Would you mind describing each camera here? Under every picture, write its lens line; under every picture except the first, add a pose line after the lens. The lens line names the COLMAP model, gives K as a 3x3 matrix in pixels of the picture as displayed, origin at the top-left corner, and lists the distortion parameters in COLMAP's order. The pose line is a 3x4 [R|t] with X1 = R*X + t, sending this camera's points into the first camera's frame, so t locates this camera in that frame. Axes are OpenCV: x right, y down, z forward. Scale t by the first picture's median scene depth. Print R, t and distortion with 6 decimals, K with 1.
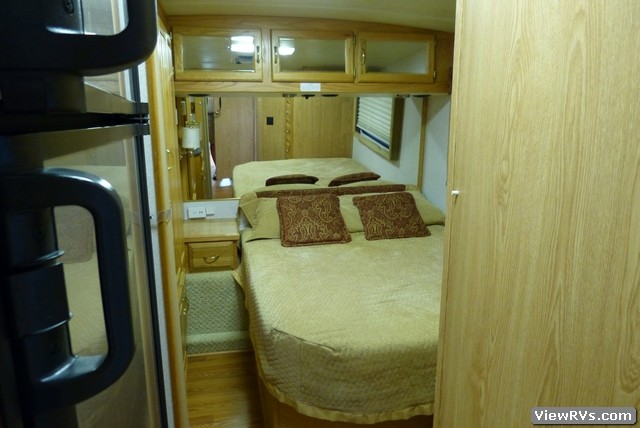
lens RADIAL K [[476.5, 0, 320.0], [0, 476.5, 214.0], [0, 0, 1]] dist [-0.029627, 0.004541]
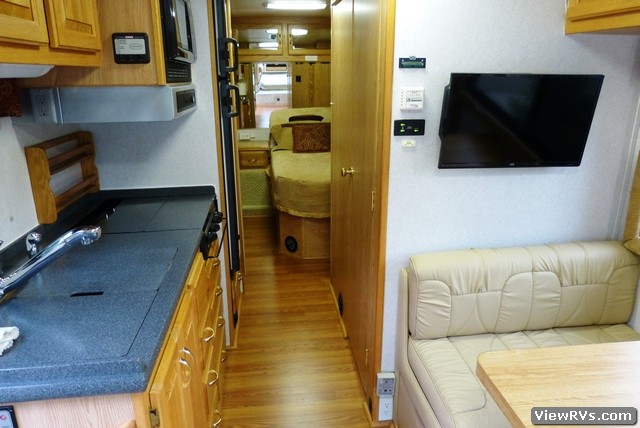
lens RADIAL K [[476.5, 0, 320.0], [0, 476.5, 214.0], [0, 0, 1]] dist [-0.029627, 0.004541]
pose [[0.995033, 0.029987, -0.094922, 0.176979], [-0.022051, 0.996258, 0.083574, 0.134293], [0.097073, -0.081065, 0.991970, -0.674227]]
